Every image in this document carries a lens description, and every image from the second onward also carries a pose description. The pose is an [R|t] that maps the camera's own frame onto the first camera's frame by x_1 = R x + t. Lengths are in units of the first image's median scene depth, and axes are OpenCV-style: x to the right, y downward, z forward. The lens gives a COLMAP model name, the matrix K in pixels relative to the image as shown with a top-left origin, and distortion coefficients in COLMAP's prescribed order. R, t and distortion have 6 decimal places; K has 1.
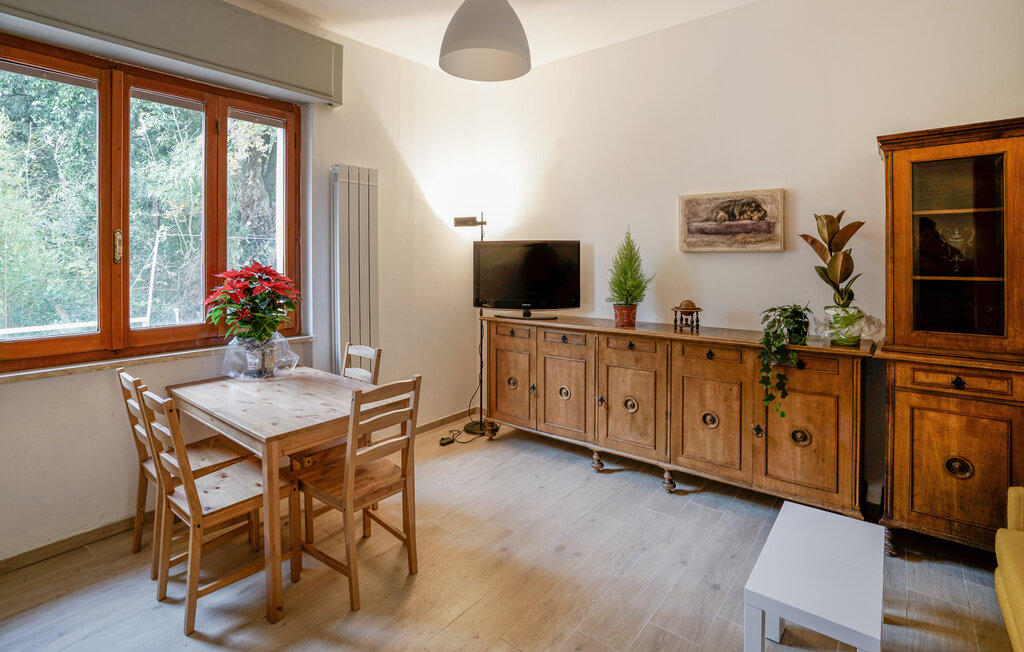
lens RADIAL K [[482.6, 0, 488.5], [0, 482.6, 264.7], [0, 0, 1]] dist [-0.035131, 0.004418]
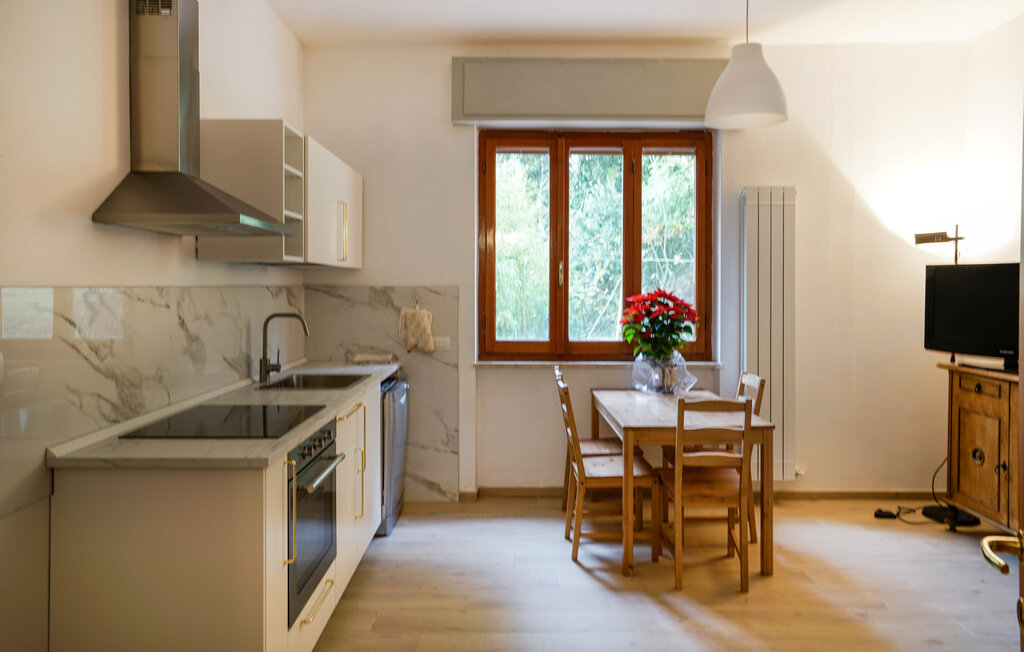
lens RADIAL K [[656.1, 0, 512.1], [0, 656.1, 323.6], [0, 0, 1]] dist [-0.000532, 0.000997]
pose [[0.655272, 0.051247, -0.753652, 0.369513], [-0.014509, 0.998366, 0.055271, -0.002326], [0.755253, -0.025283, 0.654945, -0.211742]]
